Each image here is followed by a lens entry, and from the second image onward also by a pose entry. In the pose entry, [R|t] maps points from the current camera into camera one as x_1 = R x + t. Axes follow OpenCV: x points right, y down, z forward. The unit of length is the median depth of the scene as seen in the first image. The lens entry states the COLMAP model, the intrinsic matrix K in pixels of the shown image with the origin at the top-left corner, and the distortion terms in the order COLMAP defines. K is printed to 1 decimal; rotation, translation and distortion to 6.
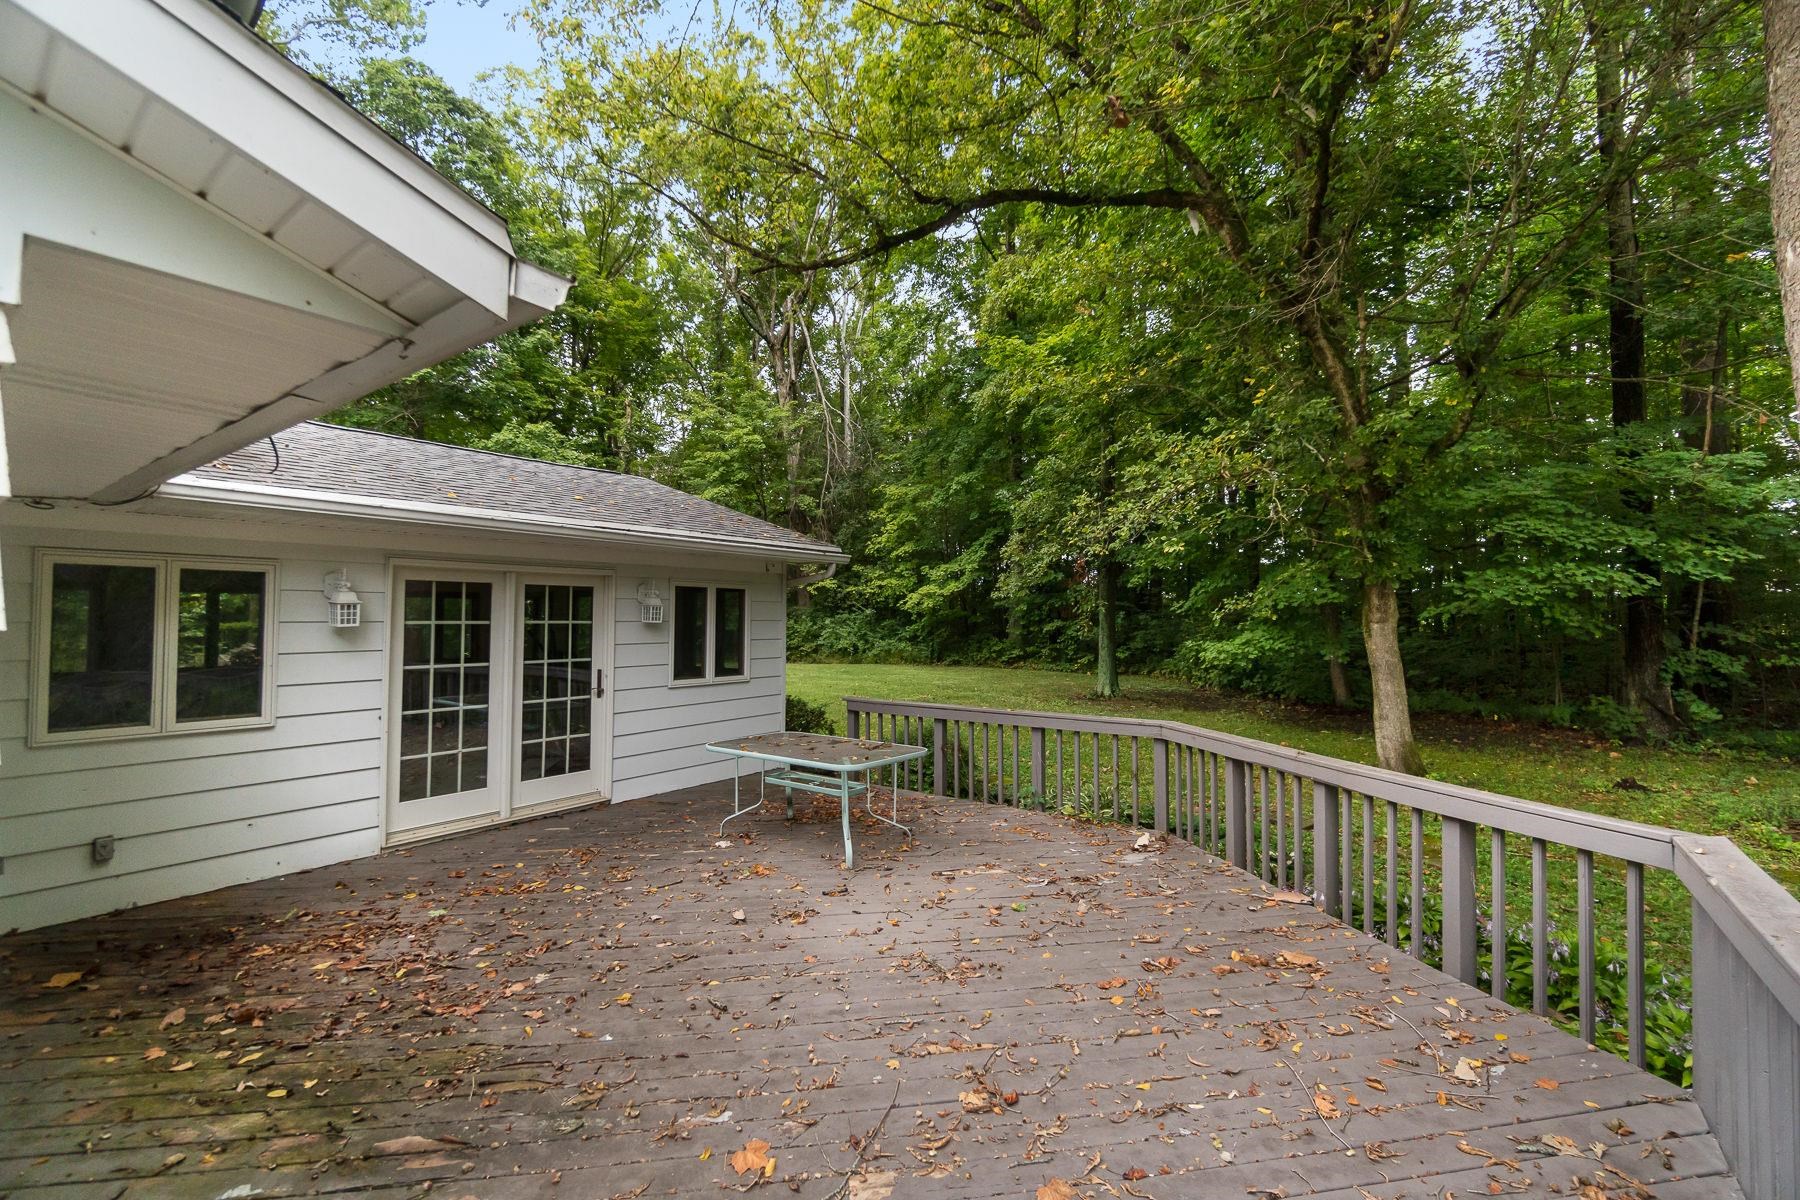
lens RADIAL K [[775.1, 0, 903.5], [0, 775.1, 597.0], [0, 0, 1]] dist [-0.006069, 0.002687]
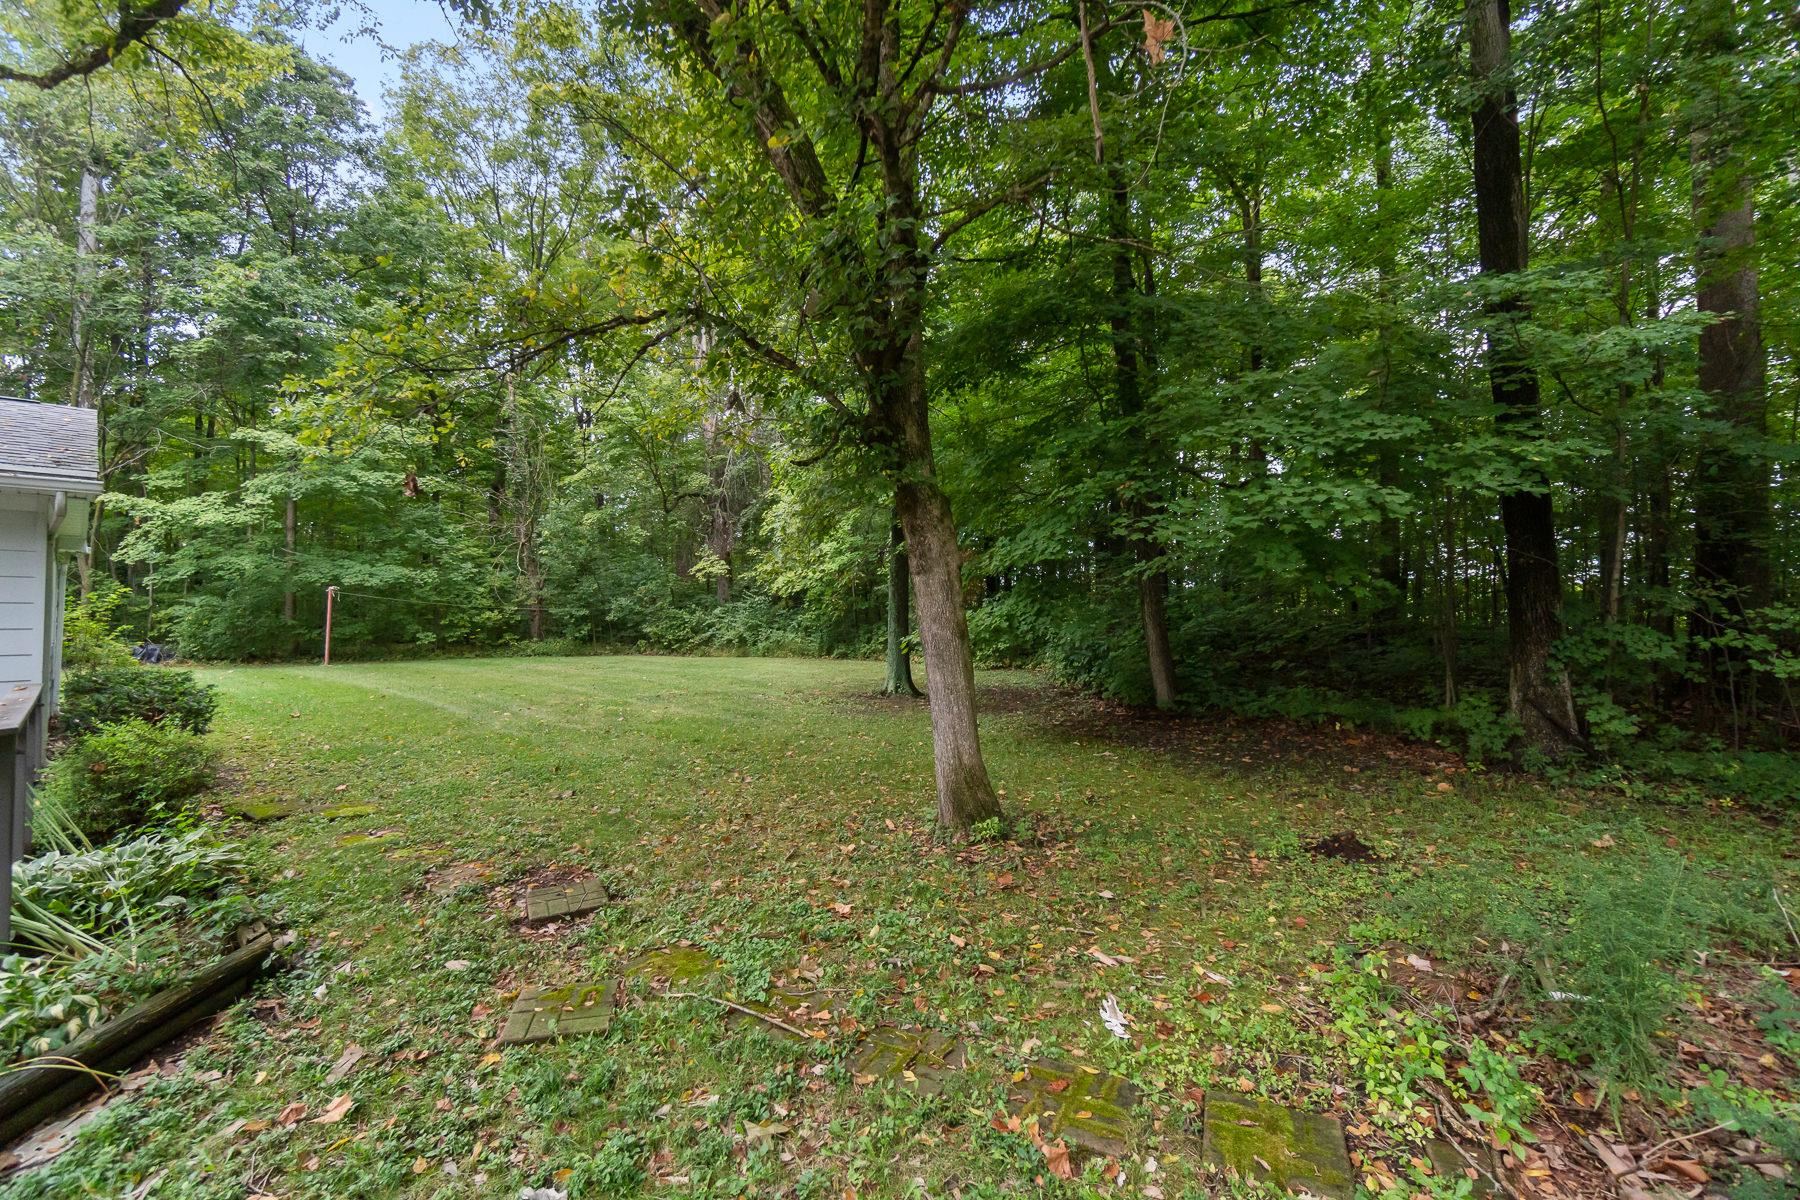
lens RADIAL K [[775.1, 0, 897.1], [0, 775.1, 606.9], [0, 0, 1]] dist [-0.006069, 0.002687]
pose [[0.990920, -0.007638, -0.134239, 0.517145], [0.009437, 0.999874, 0.012767, 0.039131], [0.134125, -0.013918, 0.990867, 0.280461]]
